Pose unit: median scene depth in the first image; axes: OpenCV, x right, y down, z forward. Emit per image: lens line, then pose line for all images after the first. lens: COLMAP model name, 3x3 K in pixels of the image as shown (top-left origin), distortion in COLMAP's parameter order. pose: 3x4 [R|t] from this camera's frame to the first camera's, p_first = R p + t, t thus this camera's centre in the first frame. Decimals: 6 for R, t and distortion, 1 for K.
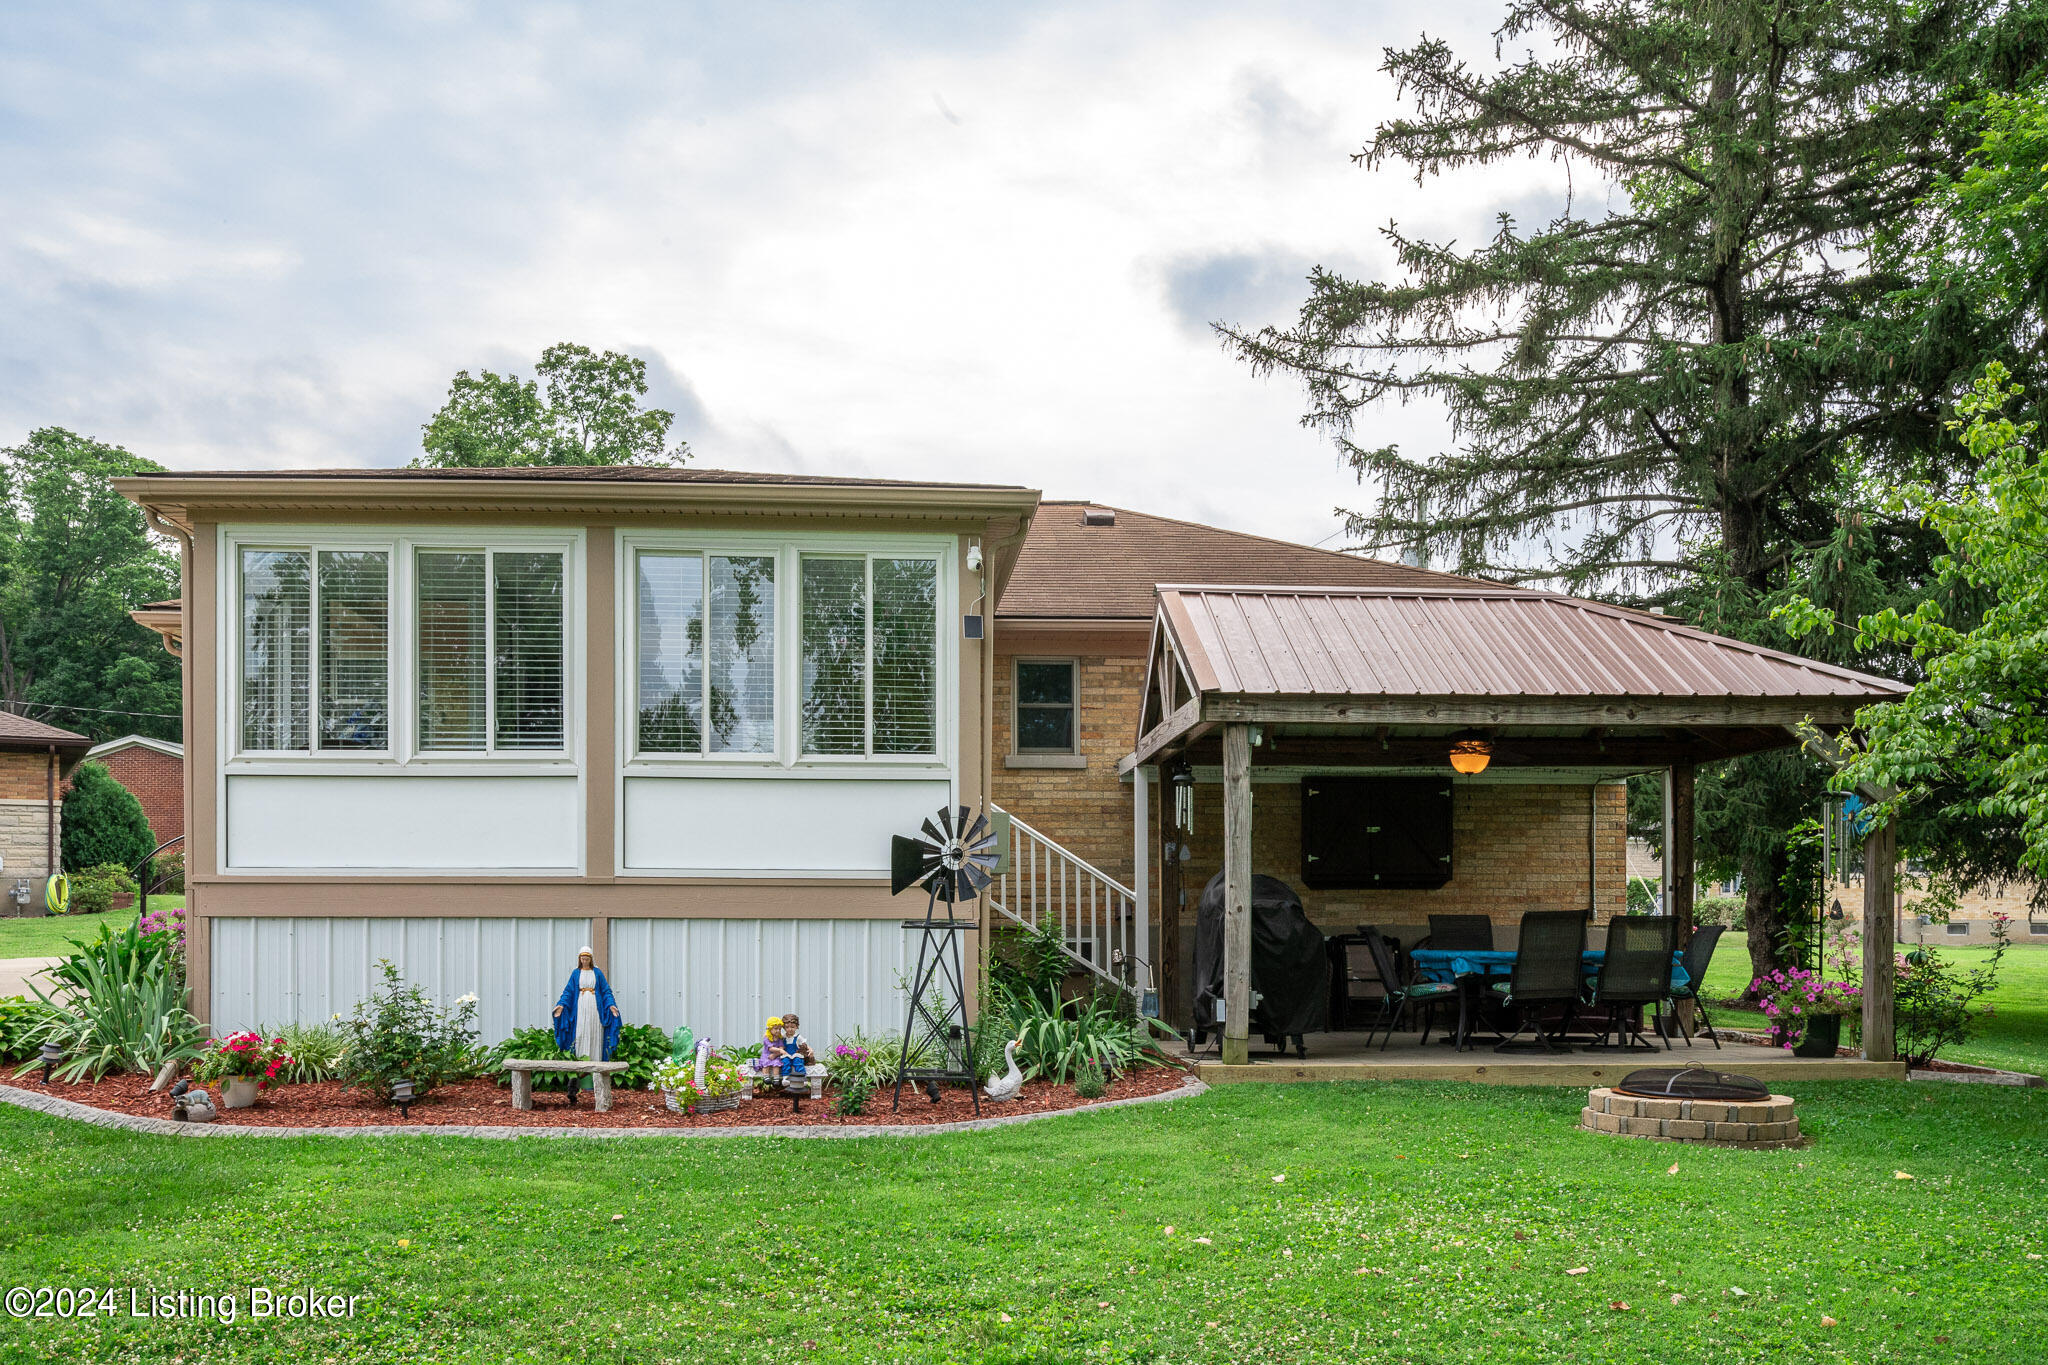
lens RADIAL K [[2013.8, 0, 1024.9], [0, 2013.8, 948.1], [0, 0, 1]] dist [0.008080, 0.004746]
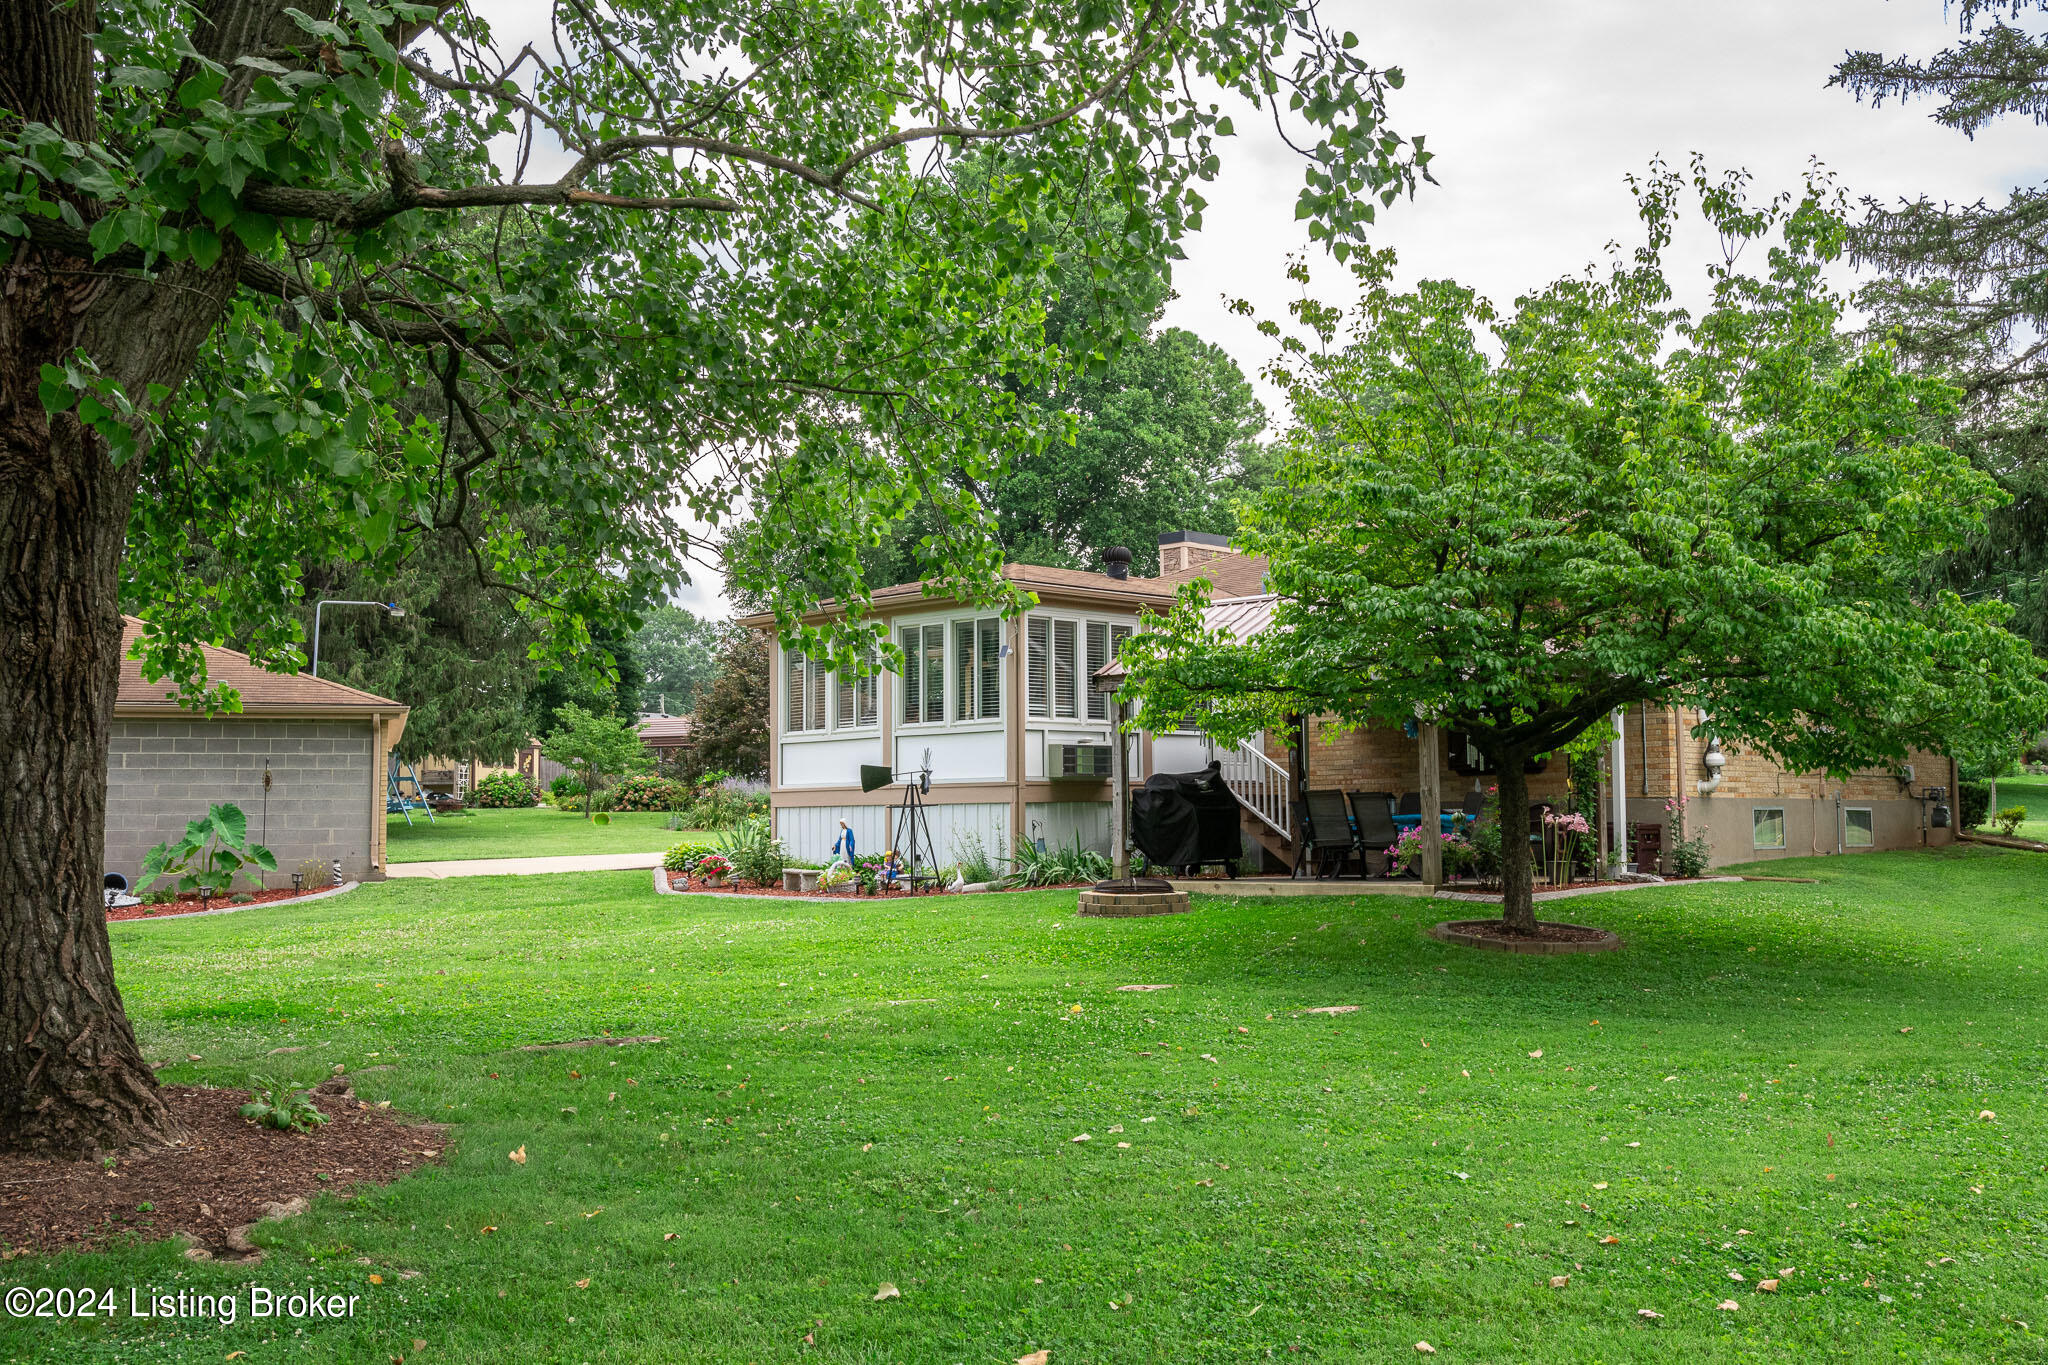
lens RADIAL K [[2029.3, 0, 1024.0], [0, 2029.3, 682.5], [0, 0, 1]] dist [-0.002338, -0.001777]
pose [[0.645366, -0.062611, -0.761303, 1.432239], [0.002131, 0.996779, -0.080171, 0.026200], [0.763870, 0.050118, 0.643421, -0.231993]]
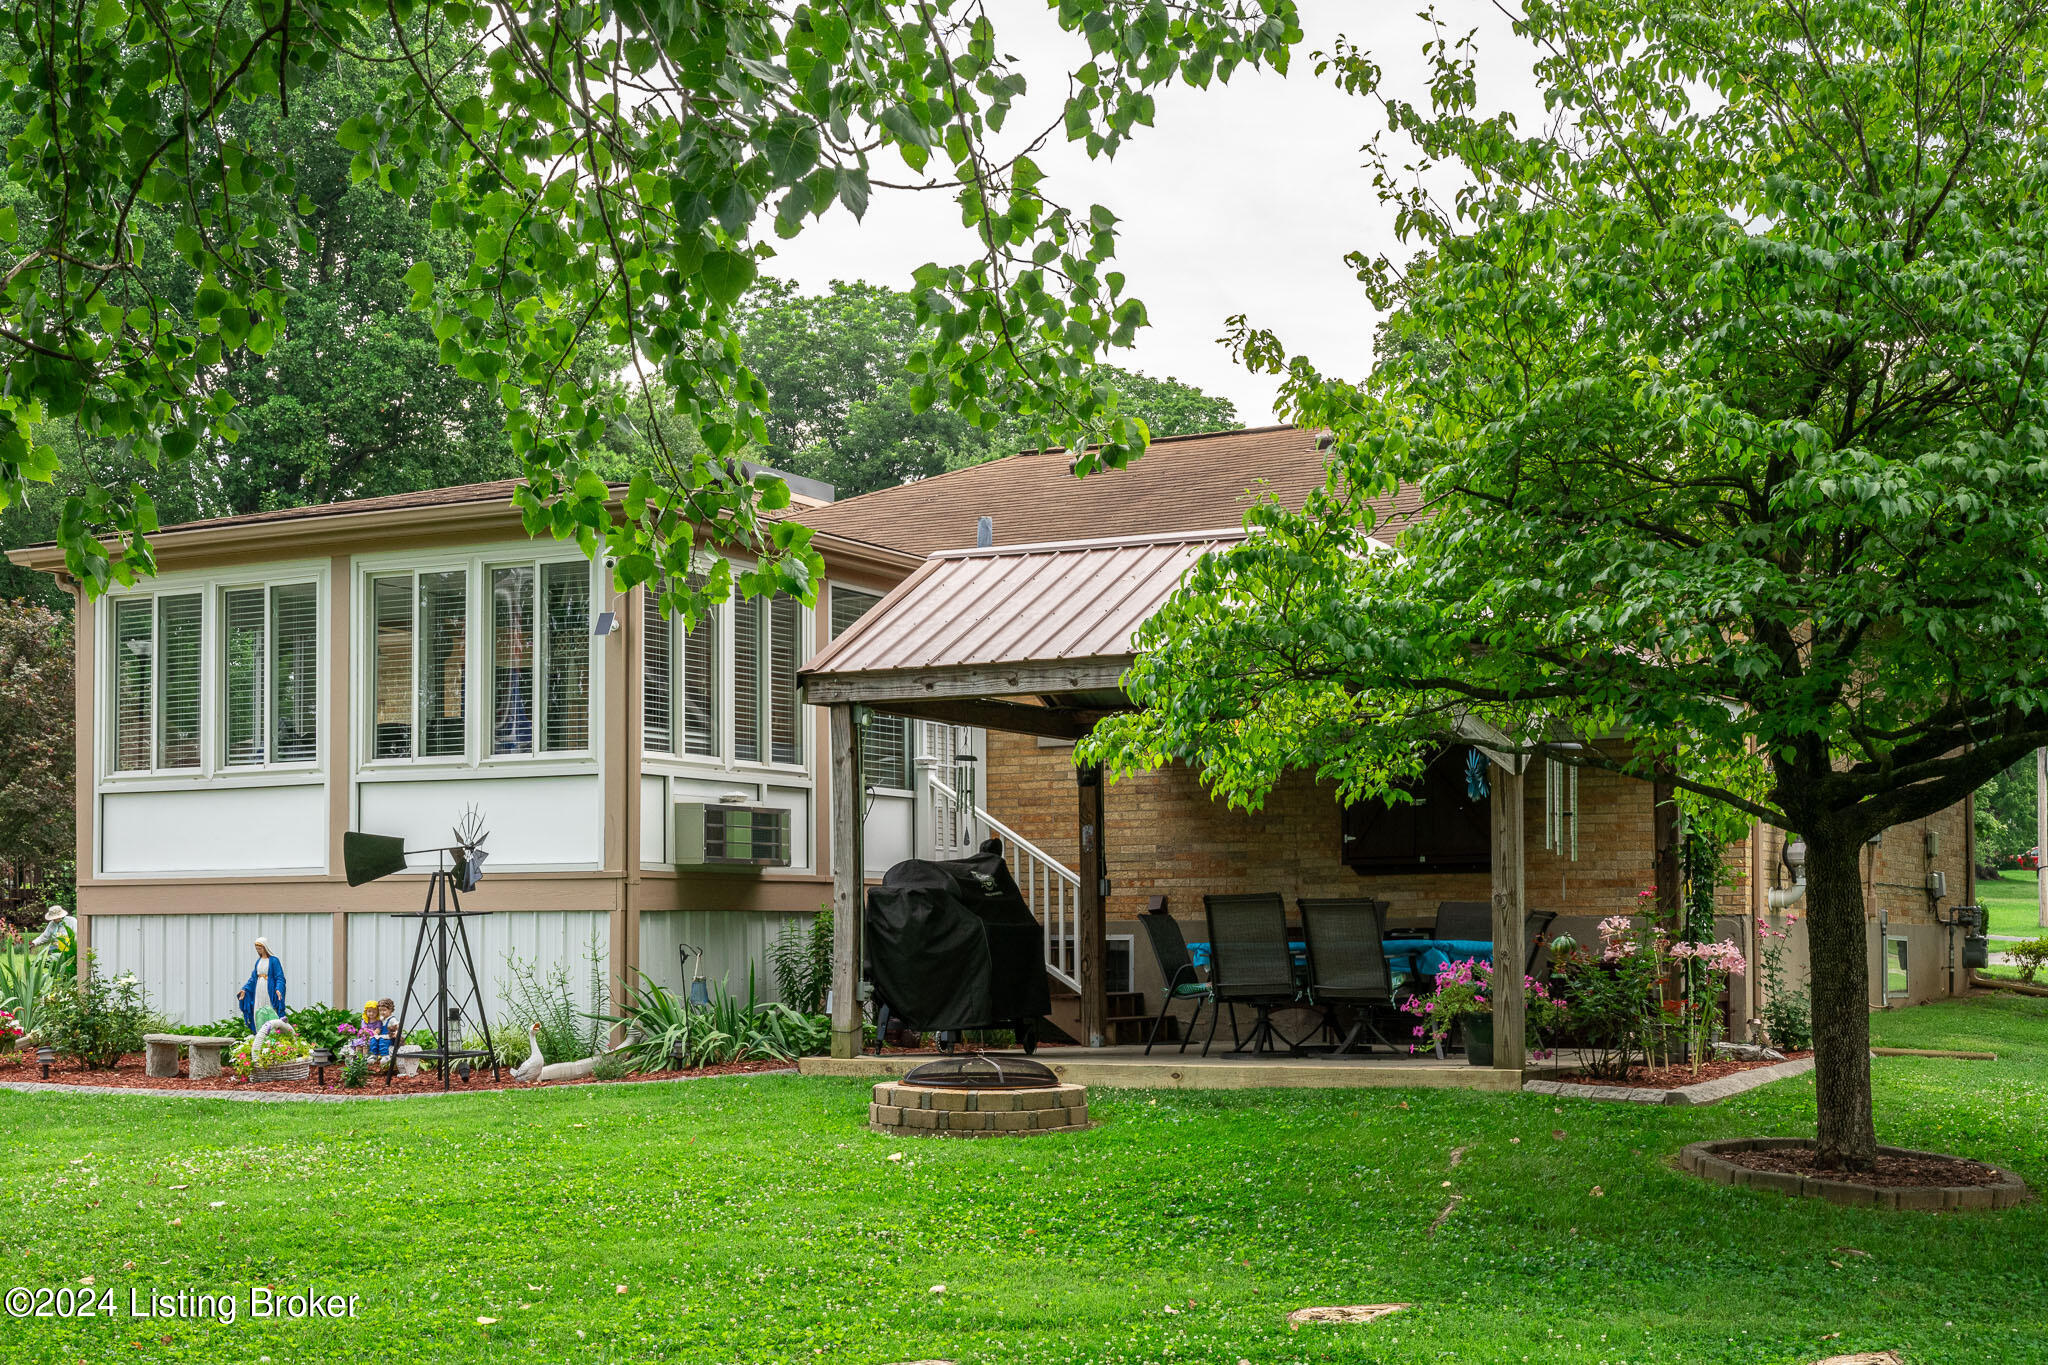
lens RADIAL K [[2815.7, 0, 1023.7], [0, 2815.7, 880.9], [0, 0, 1]] dist [0.010695, 0.018931]
pose [[0.844947, -0.017409, -0.534567, 0.891337], [-0.002539, 0.999328, -0.036557, 0.021915], [0.534845, 0.032246, 0.844335, -0.085779]]
